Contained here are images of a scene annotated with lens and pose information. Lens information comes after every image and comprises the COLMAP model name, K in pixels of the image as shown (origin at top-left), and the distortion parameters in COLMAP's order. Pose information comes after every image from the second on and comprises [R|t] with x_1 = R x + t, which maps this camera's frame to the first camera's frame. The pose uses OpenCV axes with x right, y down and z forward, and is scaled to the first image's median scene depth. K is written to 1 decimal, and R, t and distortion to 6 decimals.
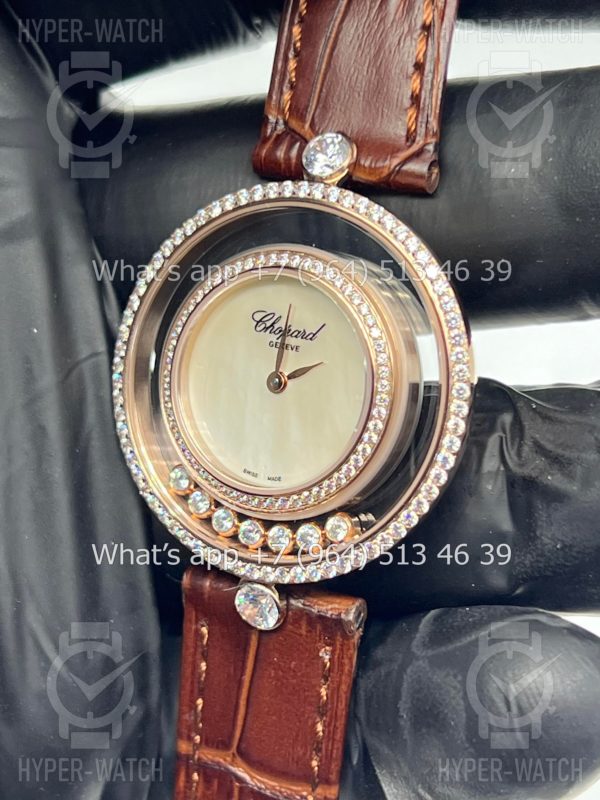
lens RADIAL K [[1855.5, 0, 300.0], [0, 1855.5, 400.0], [0, 0, 1]] dist [0.090185, -0.337606]
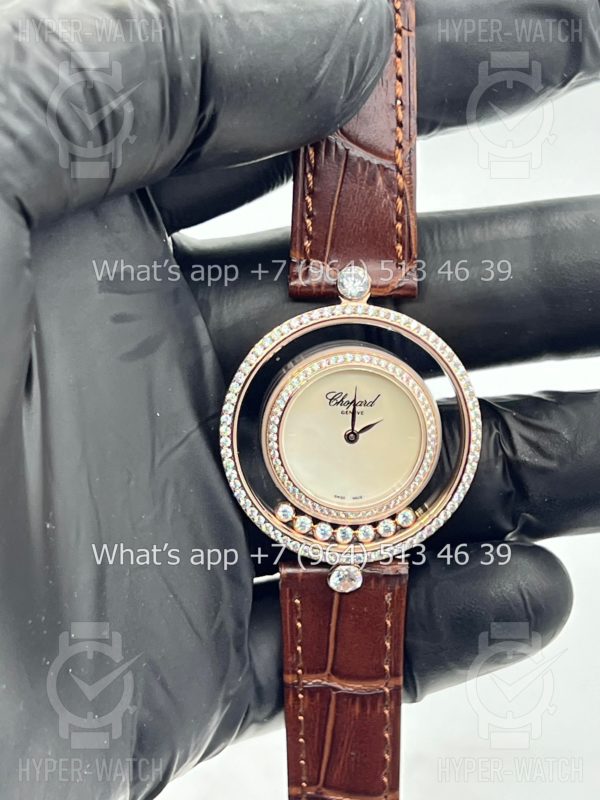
lens RADIAL K [[1855.5, 0, 300.0], [0, 1855.5, 400.0], [0, 0, 1]] dist [0.090185, -0.337606]
pose [[0.850080, -0.197376, 0.488270, -0.770520], [0.134168, 0.977689, 0.161629, -0.284886], [-0.509277, -0.071887, 0.857595, -0.285283]]
